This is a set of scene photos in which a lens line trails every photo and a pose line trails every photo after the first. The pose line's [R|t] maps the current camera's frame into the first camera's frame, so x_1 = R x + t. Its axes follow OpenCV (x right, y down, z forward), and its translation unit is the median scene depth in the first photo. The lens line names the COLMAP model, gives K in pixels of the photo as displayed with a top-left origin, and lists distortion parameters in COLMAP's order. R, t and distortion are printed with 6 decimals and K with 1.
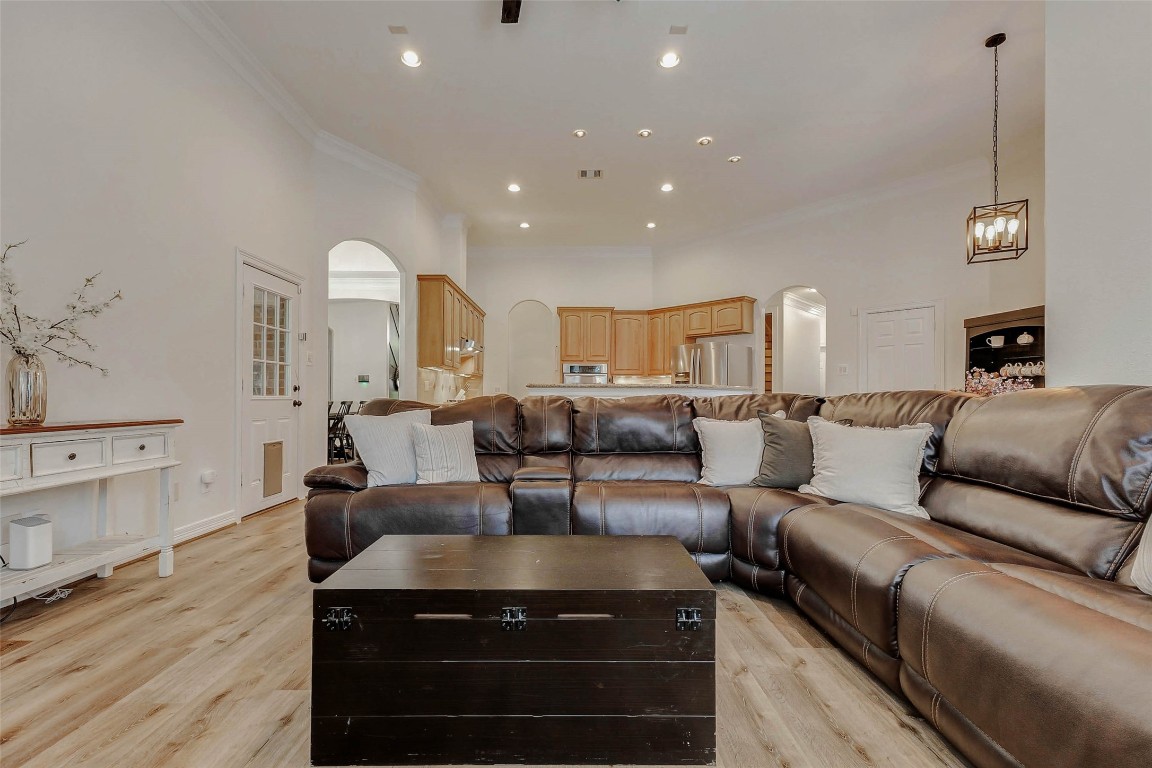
lens RADIAL K [[519.8, 0, 576.3], [0, 519.8, 392.1], [0, 0, 1]] dist [0.014352, -0.000450]
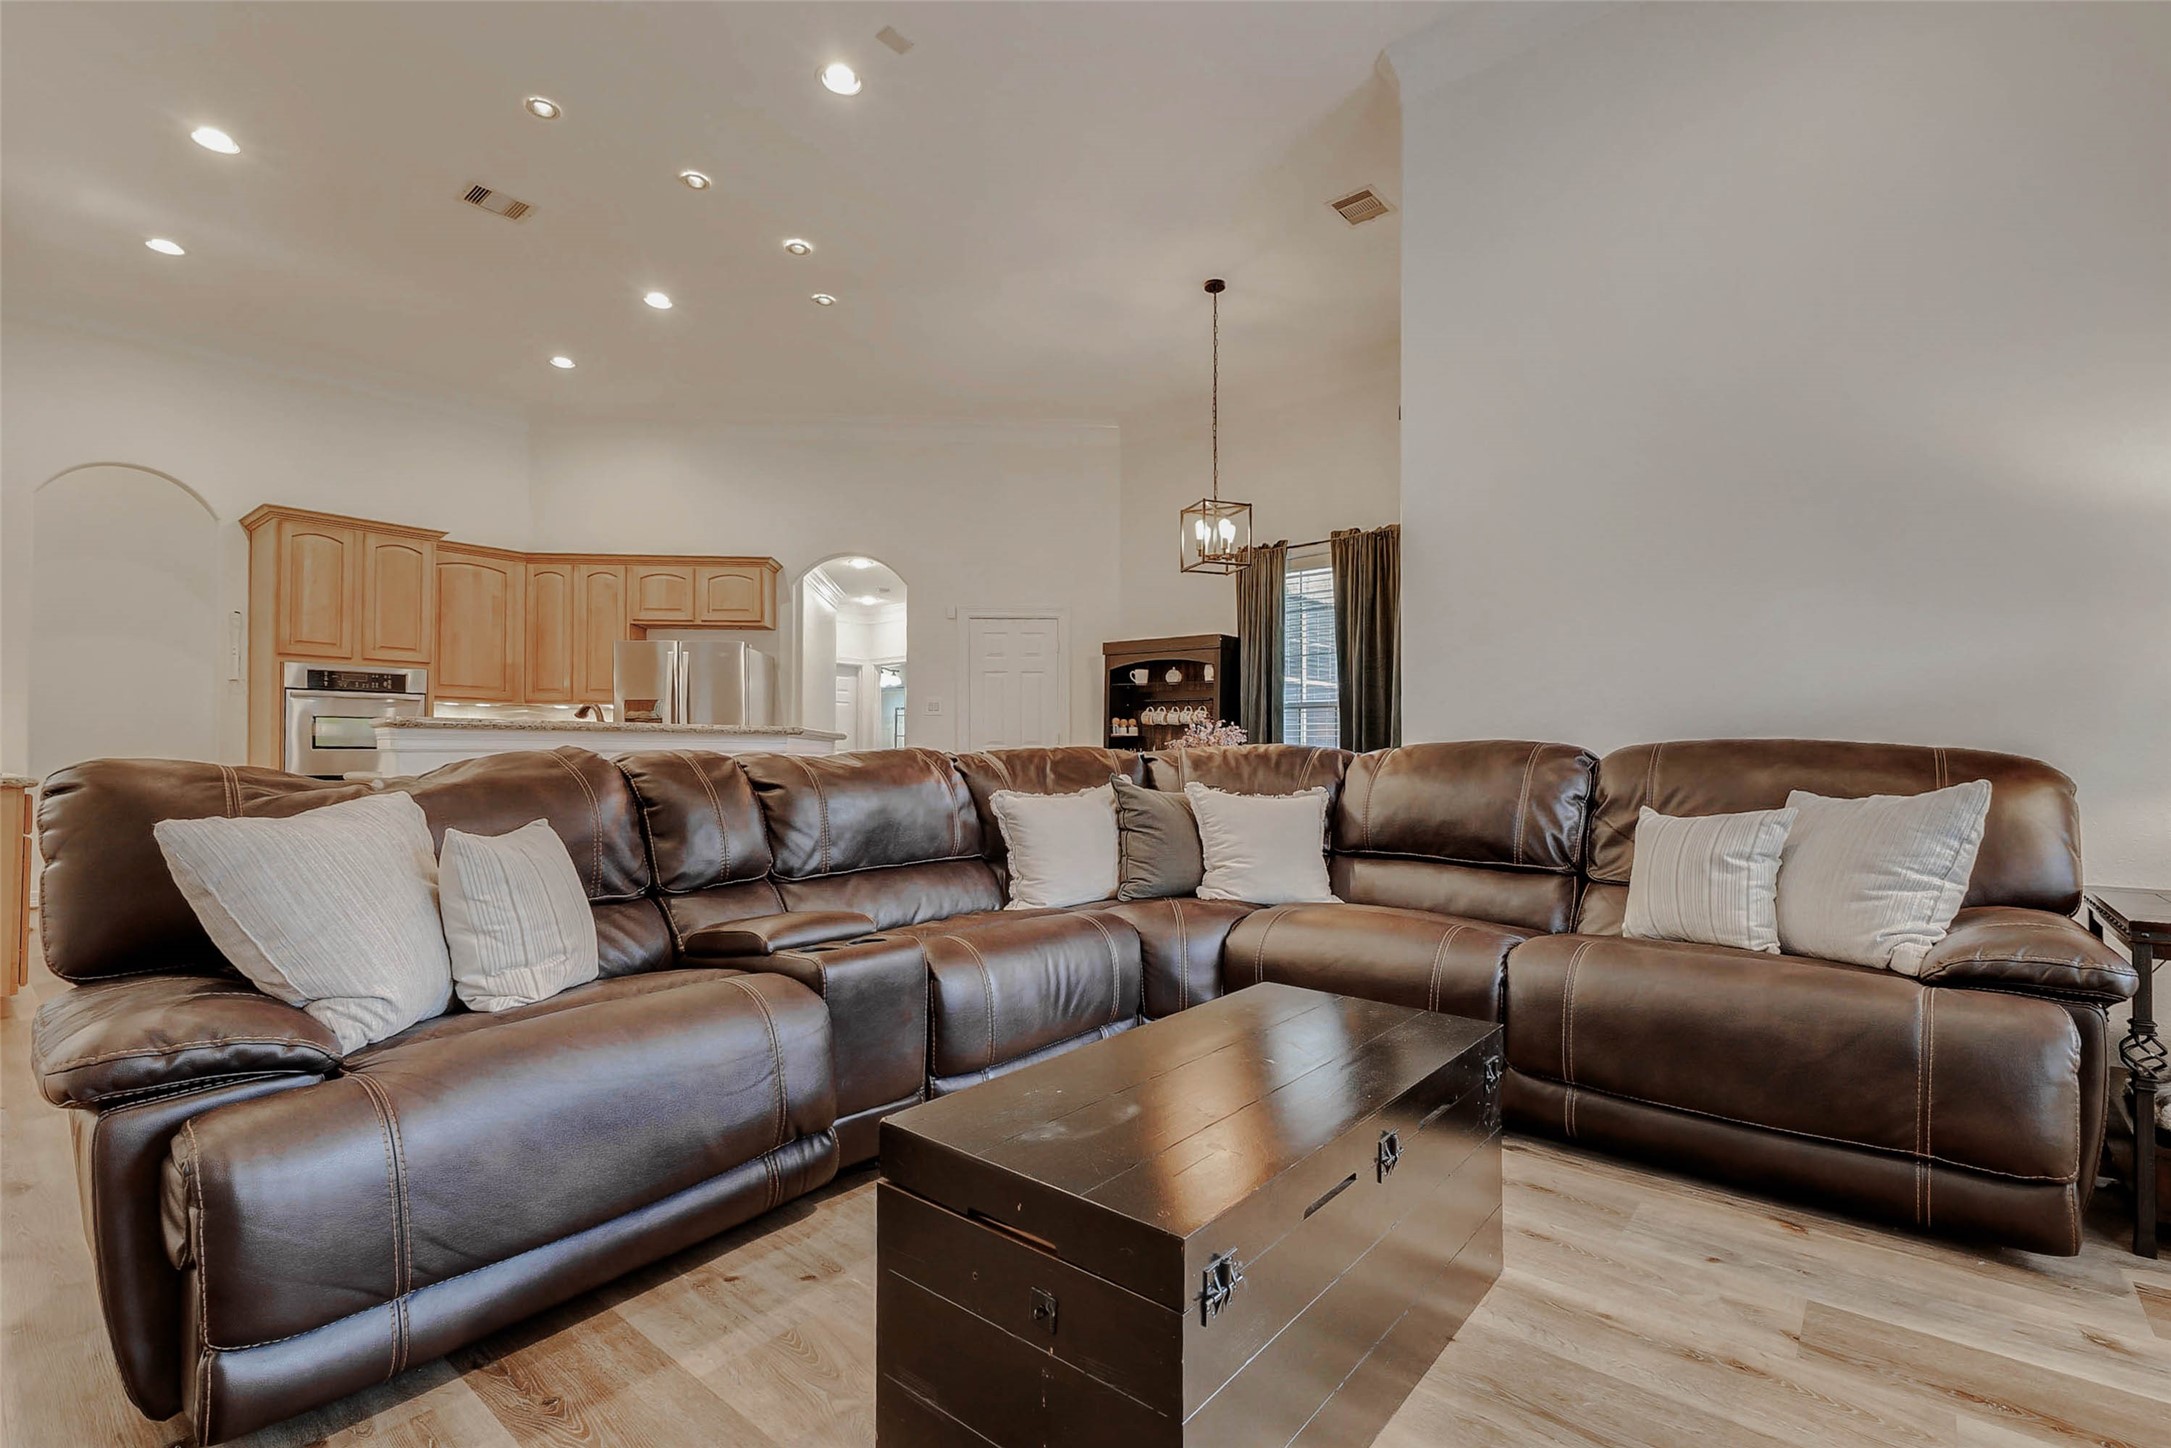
lens RADIAL K [[979.5, 0, 1127.4], [0, 979.5, 744.5], [0, 0, 1]] dist [0.014352, -0.000450]
pose [[0.630881, 0.004851, 0.775864, -0.290086], [-0.007132, 0.999974, -0.000453, -0.000298], [-0.775847, -0.005248, 0.630900, 0.145697]]
